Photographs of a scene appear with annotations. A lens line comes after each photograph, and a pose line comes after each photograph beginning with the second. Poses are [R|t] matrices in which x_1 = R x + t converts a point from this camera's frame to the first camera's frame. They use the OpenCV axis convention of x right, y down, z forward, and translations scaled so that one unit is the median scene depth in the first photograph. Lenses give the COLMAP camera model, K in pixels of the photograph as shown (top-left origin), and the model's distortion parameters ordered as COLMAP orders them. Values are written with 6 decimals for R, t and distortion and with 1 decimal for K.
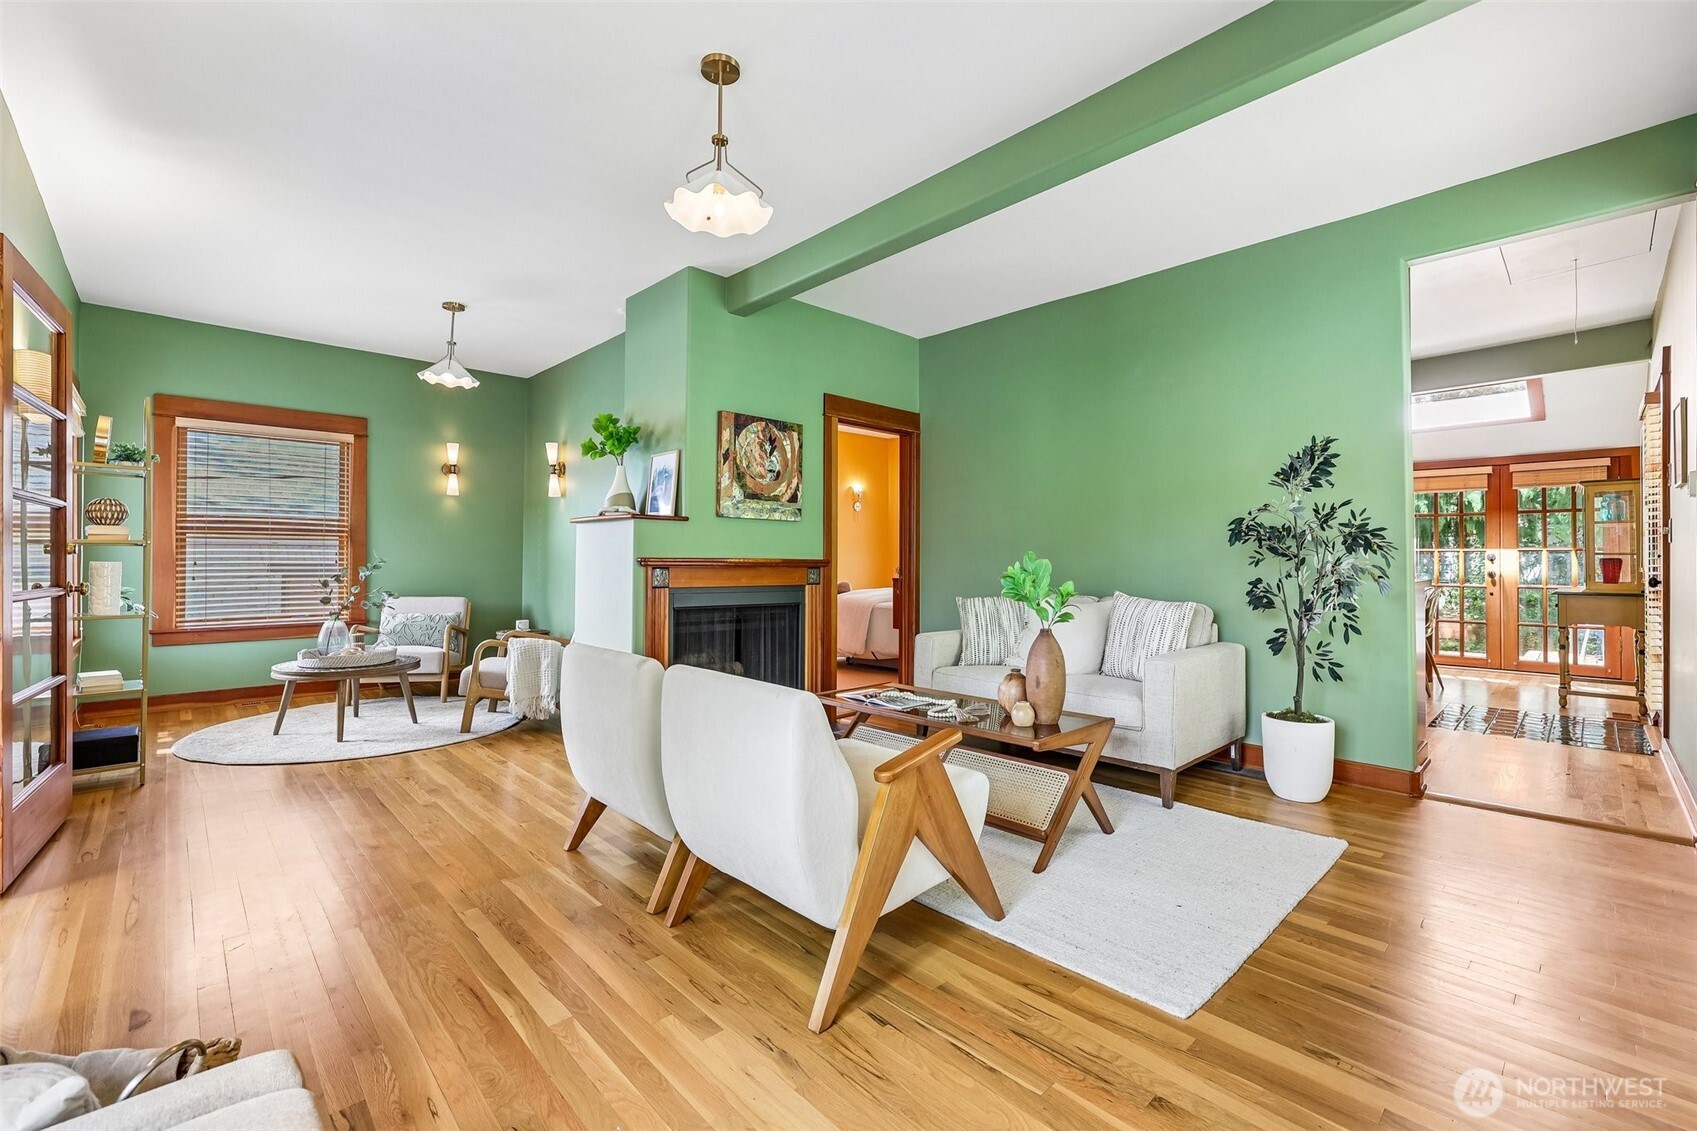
lens RADIAL K [[726.0, 0, 844.3], [0, 726.0, 551.9], [0, 0, 1]] dist [-0.012212, 0.005403]
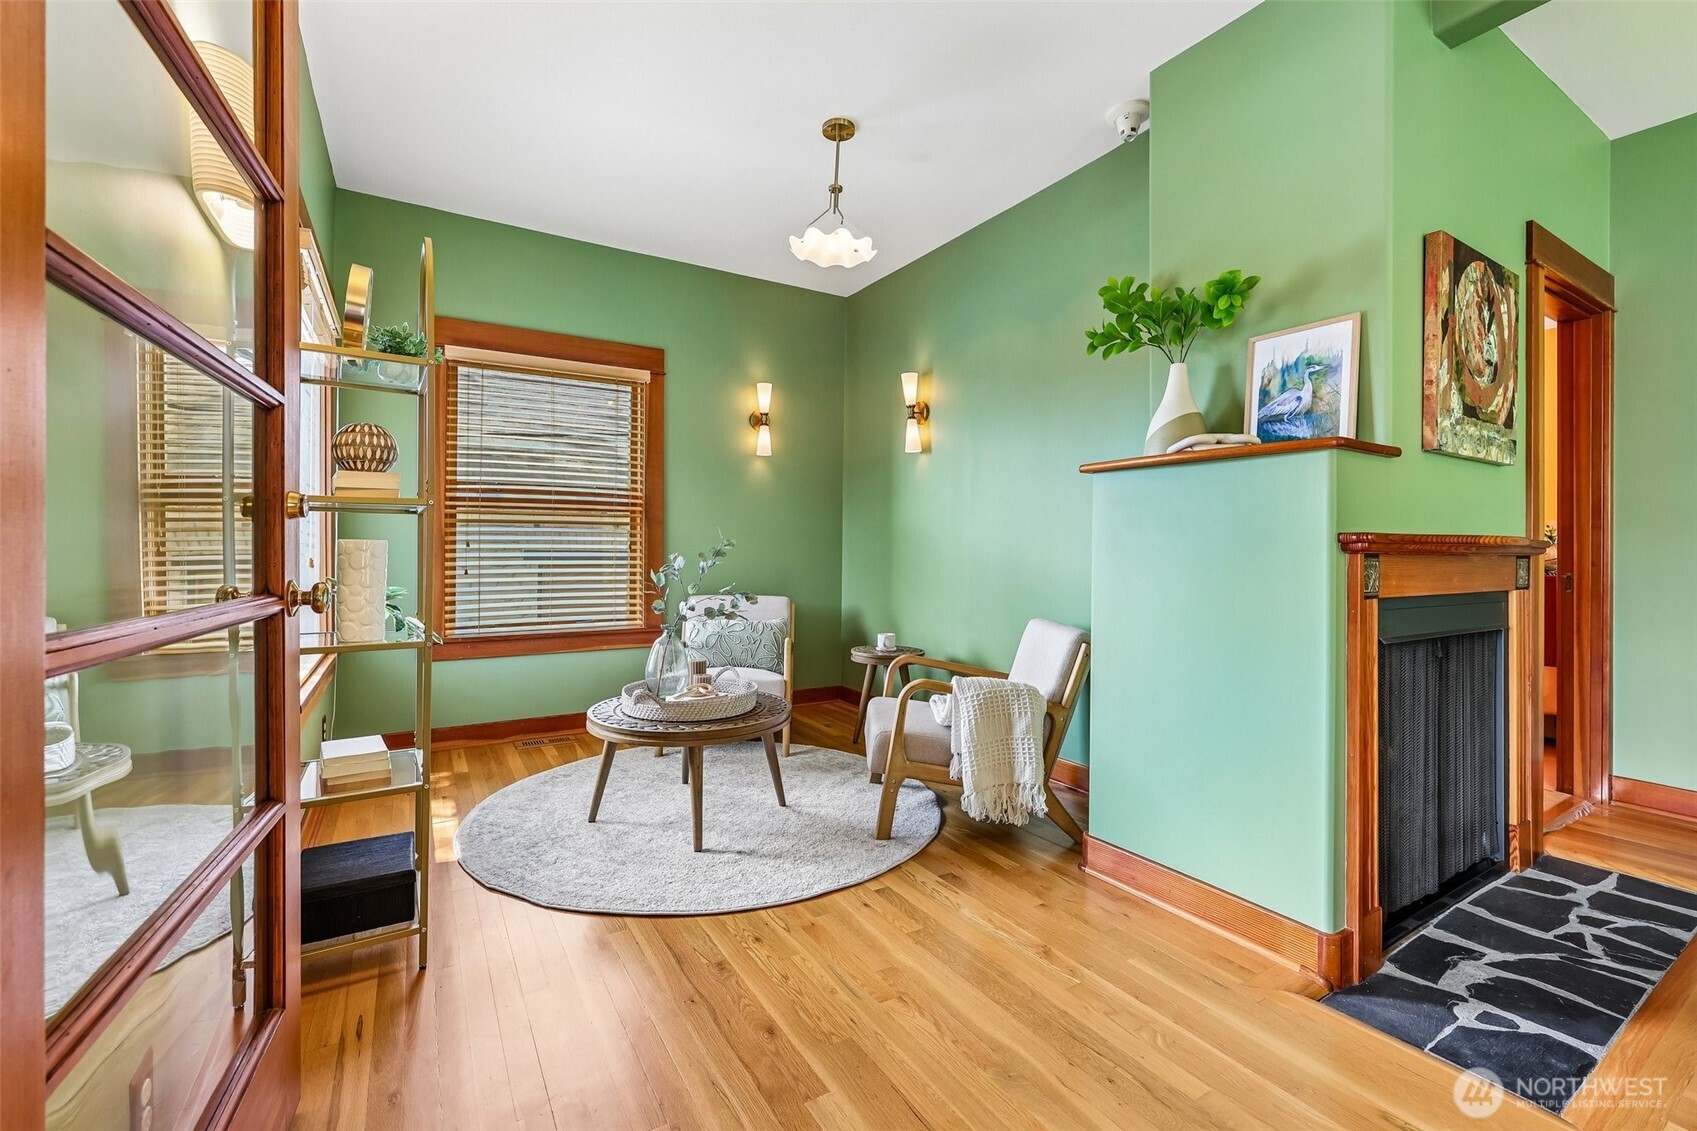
lens RADIAL K [[726.0, 0, 841.6], [0, 726.0, 541.8], [0, 0, 1]] dist [-0.012212, 0.005403]
pose [[0.977217, -0.000374, -0.212241, -0.425186], [0.000729, 0.999998, 0.001593, 0.010529], [0.212240, -0.001712, 0.977216, 0.416214]]
